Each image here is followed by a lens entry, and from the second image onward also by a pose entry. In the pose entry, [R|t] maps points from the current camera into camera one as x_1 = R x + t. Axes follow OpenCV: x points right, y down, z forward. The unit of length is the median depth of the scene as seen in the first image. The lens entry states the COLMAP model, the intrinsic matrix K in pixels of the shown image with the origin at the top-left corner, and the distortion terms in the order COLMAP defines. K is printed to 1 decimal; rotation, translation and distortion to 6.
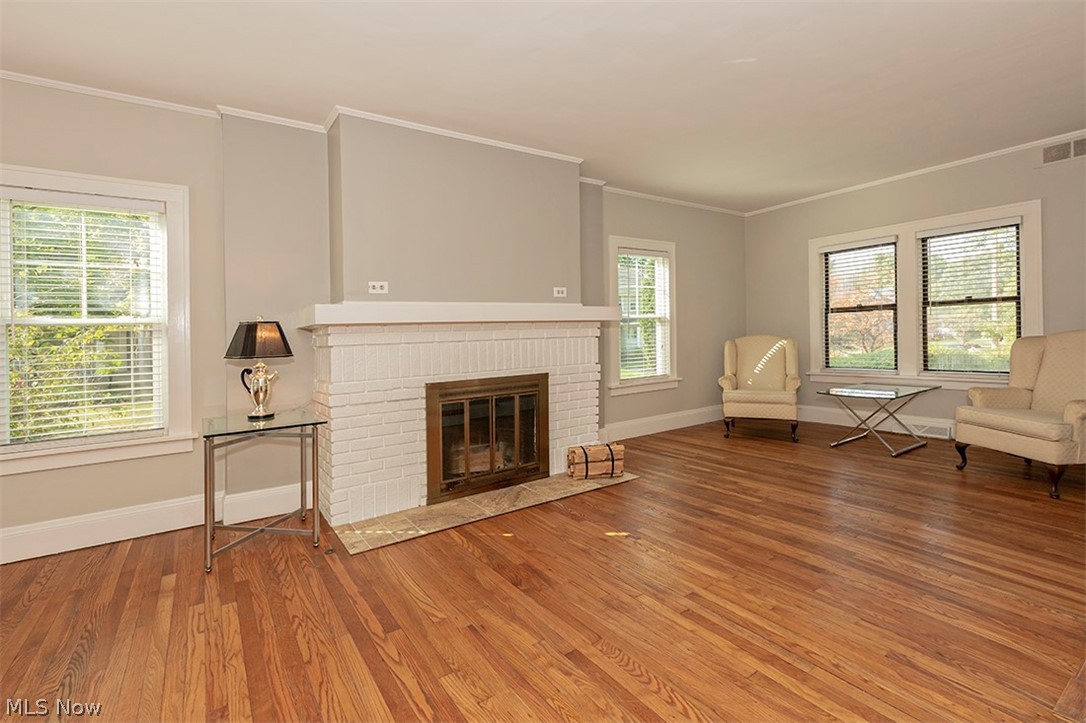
lens RADIAL K [[468.3, 0, 458.6], [0, 468.3, 334.7], [0, 0, 1]] dist [-0.000673, -0.000099]
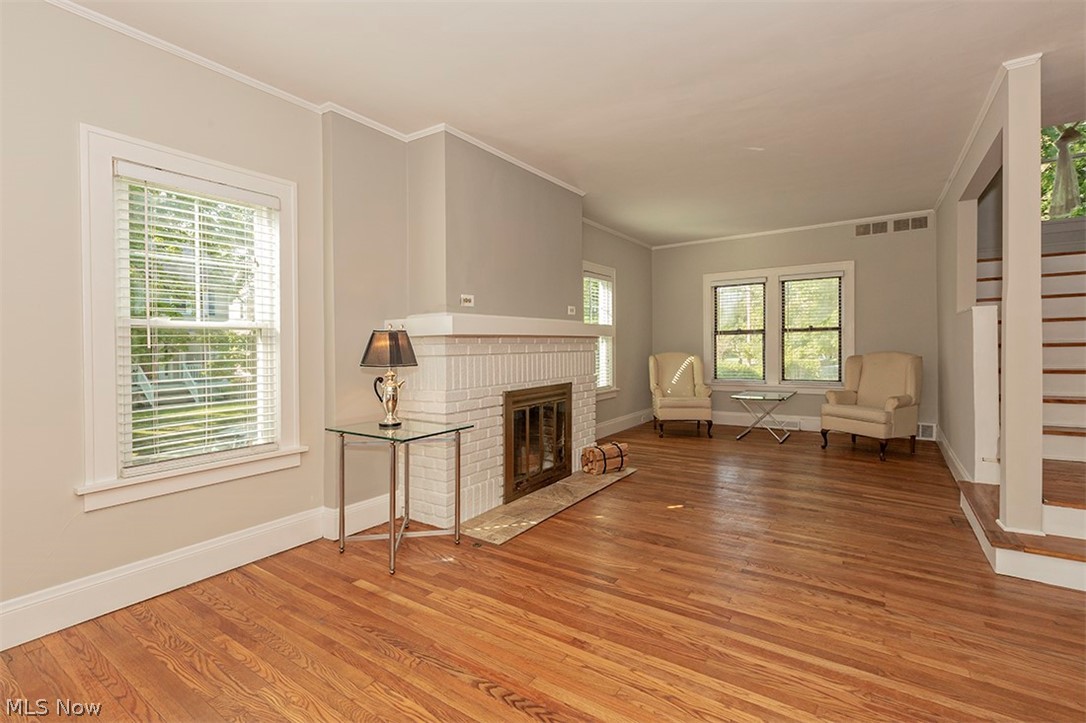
lens RADIAL K [[543.9, 0, 436.6], [0, 543.9, 348.4], [0, 0, 1]] dist [-0.000530, 0.000545]
pose [[0.930325, 0.017418, 0.366323, -0.711739], [-0.017424, 0.999843, -0.003292, 0.012157], [-0.366323, -0.003320, 0.930482, -0.114991]]
